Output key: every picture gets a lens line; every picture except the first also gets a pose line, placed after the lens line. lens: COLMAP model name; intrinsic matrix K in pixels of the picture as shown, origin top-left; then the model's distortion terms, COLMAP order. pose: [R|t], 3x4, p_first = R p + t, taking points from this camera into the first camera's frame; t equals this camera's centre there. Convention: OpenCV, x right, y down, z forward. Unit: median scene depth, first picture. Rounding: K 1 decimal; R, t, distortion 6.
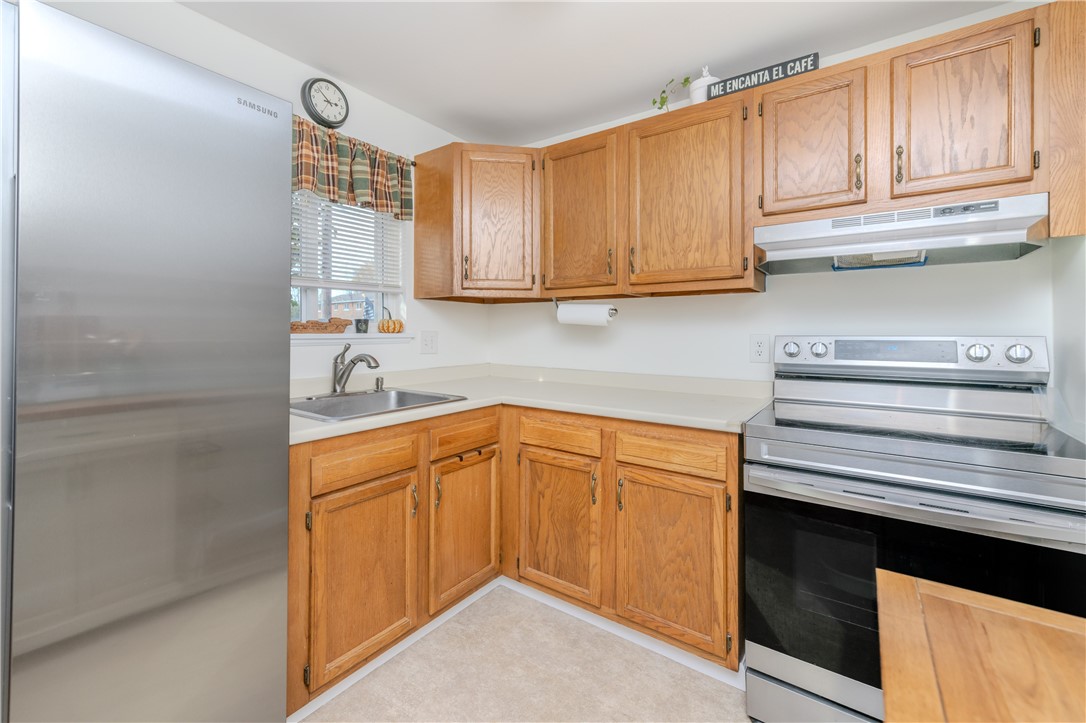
lens RADIAL K [[446.2, 0, 548.7], [0, 446.2, 329.3], [0, 0, 1]] dist [-0.000254, 0.000403]
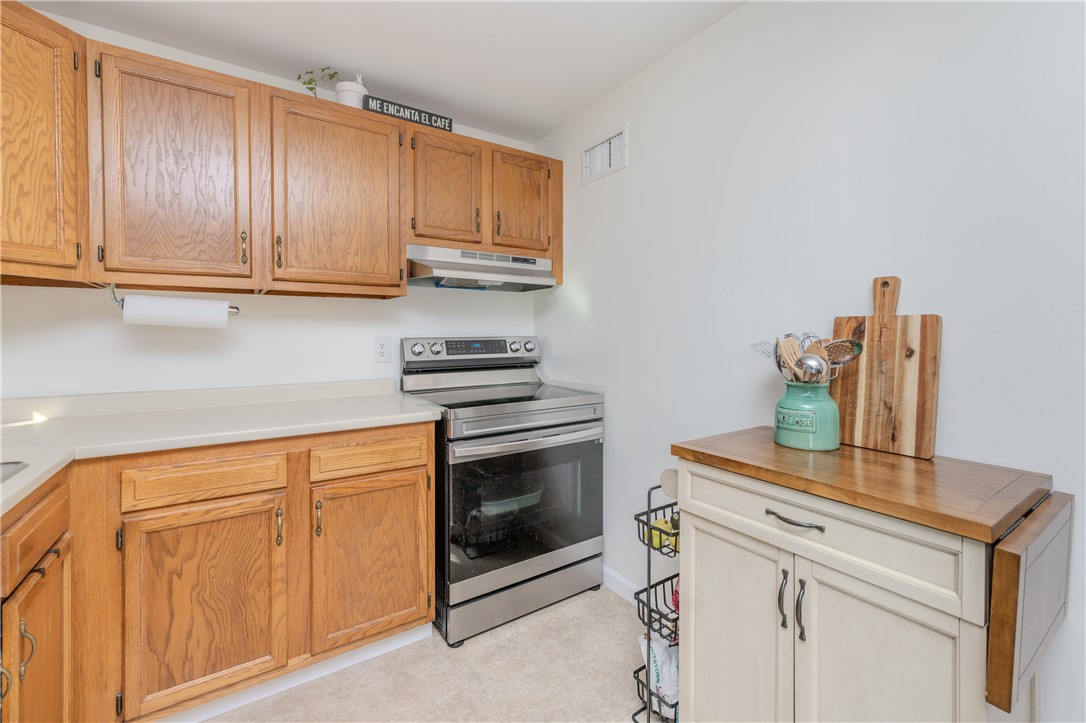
lens RADIAL K [[466.5, 0, 545.1], [0, 466.5, 335.2], [0, 0, 1]] dist [0.000870, 0.000216]
pose [[0.361076, -0.009628, 0.932487, -0.527976], [-0.003044, 0.999929, 0.011503, -0.008294], [-0.932532, -0.006992, 0.361021, 0.235169]]
